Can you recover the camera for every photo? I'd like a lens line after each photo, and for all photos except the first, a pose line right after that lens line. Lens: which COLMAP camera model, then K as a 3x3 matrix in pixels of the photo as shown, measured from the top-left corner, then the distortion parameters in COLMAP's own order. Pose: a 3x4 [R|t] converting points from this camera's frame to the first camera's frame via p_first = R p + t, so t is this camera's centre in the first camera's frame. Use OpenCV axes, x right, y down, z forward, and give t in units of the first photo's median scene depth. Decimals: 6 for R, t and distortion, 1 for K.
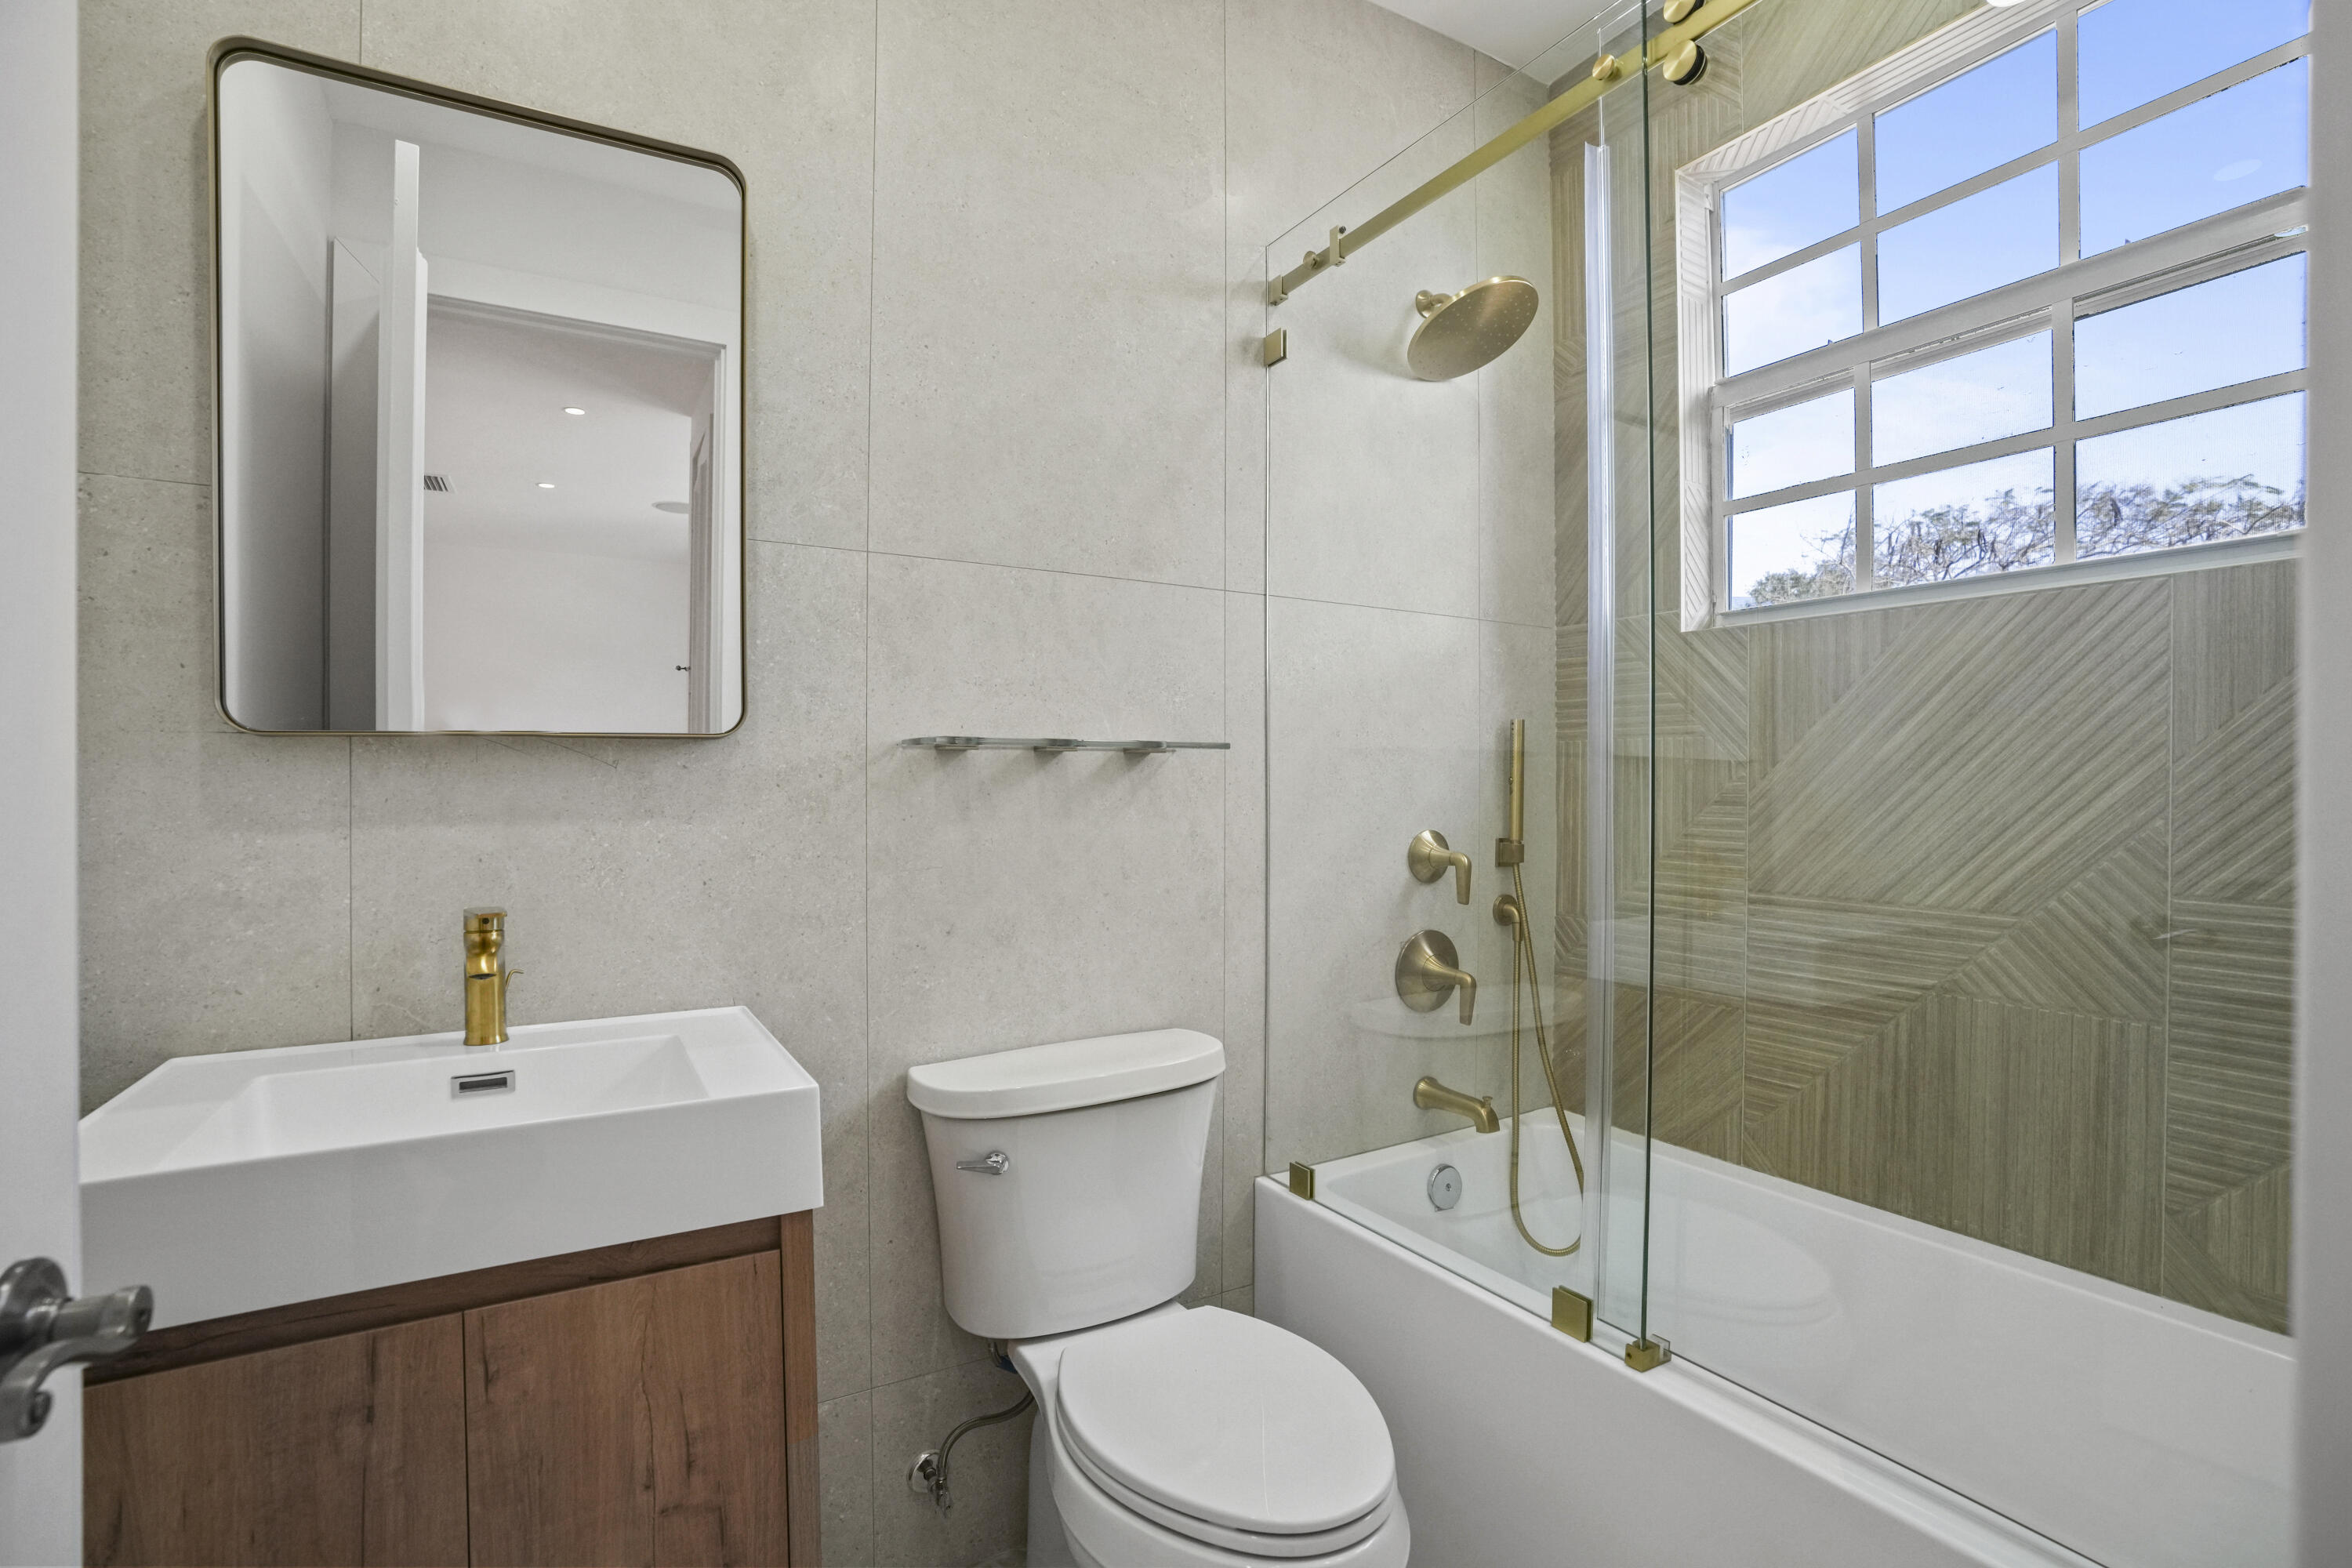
lens RADIAL K [[1098.3, 0, 1173.5], [0, 1098.3, 804.8], [0, 0, 1]] dist [-0.066917, 0.026948]
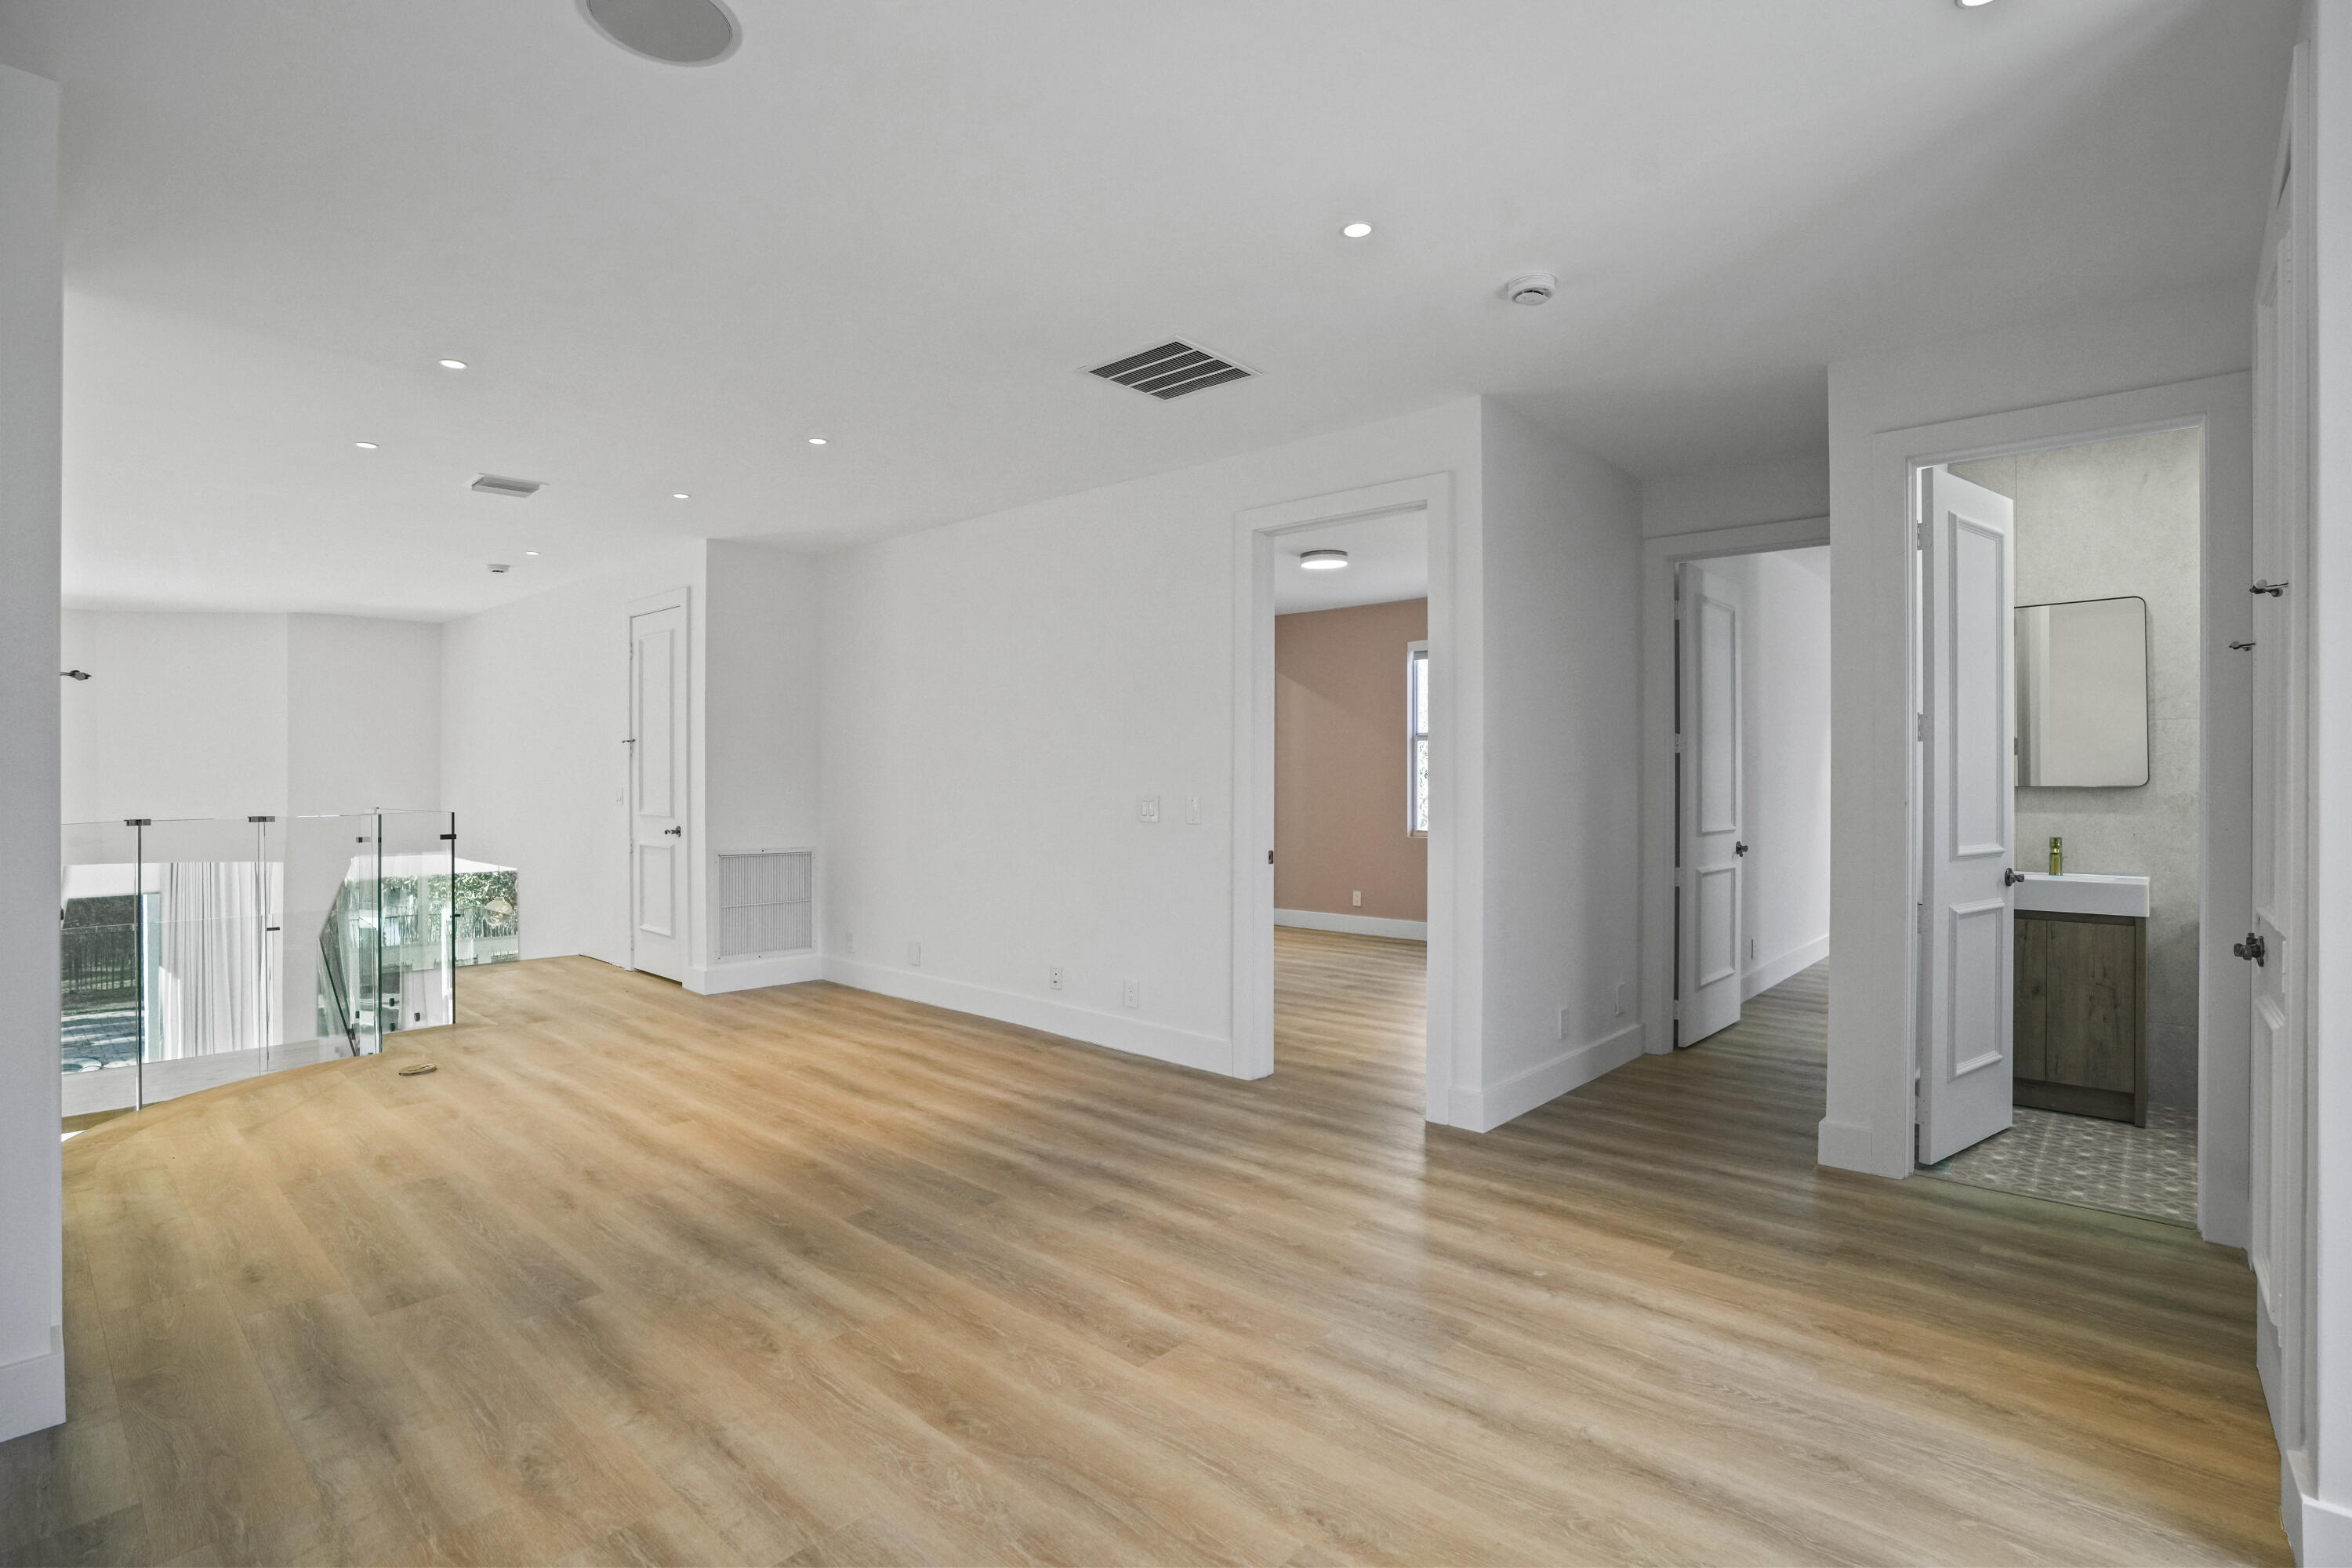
lens RADIAL K [[1129.8, 0, 1176.0], [0, 1129.8, 784.0], [0, 0, 1]] dist [-0.066166, 0.027902]
pose [[0.302827, 0.005578, -0.953029, 1.587449], [-0.006985, 0.999969, 0.003633, -0.059317], [0.953020, 0.005557, 0.302857, -2.369048]]
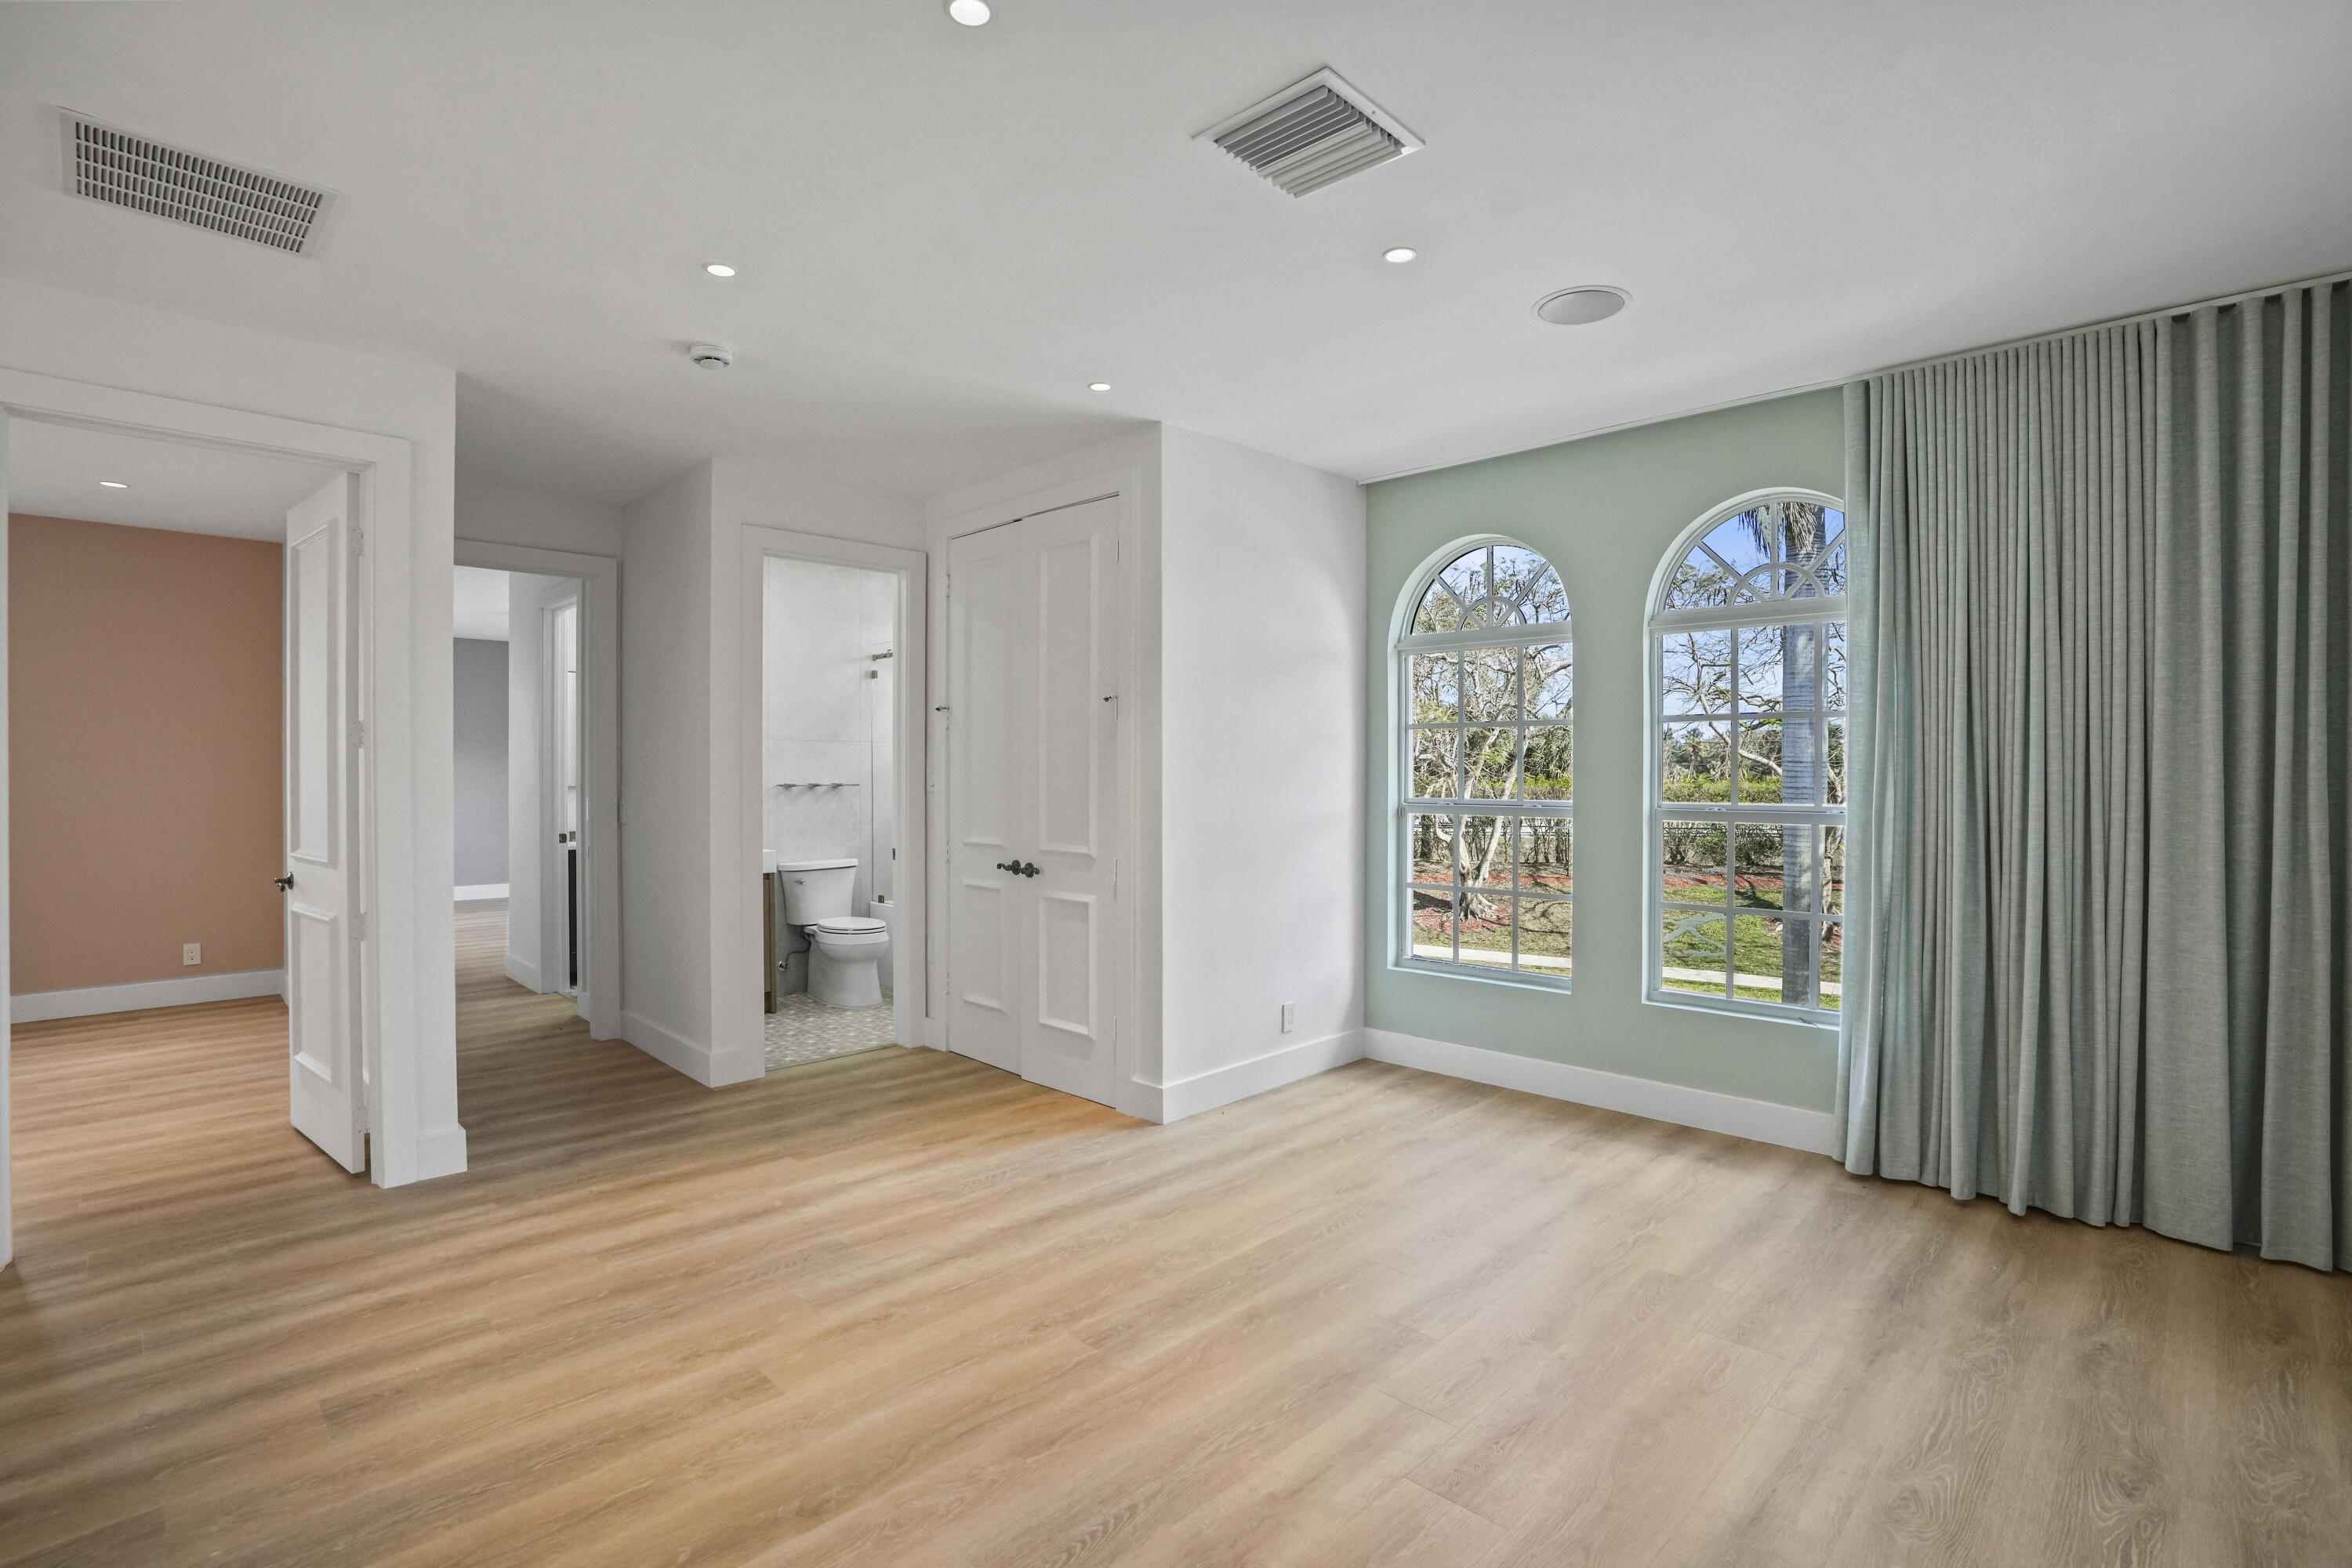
lens RADIAL K [[1118.4, 0, 1182.8], [0, 1118.4, 768.2], [0, 0, 1]] dist [-0.043395, 0.017146]
pose [[0.963313, 0.004003, 0.268351, 0.108250], [-0.002244, 0.999974, -0.006861, -0.102383], [-0.268372, 0.006007, 0.963297, -3.664420]]
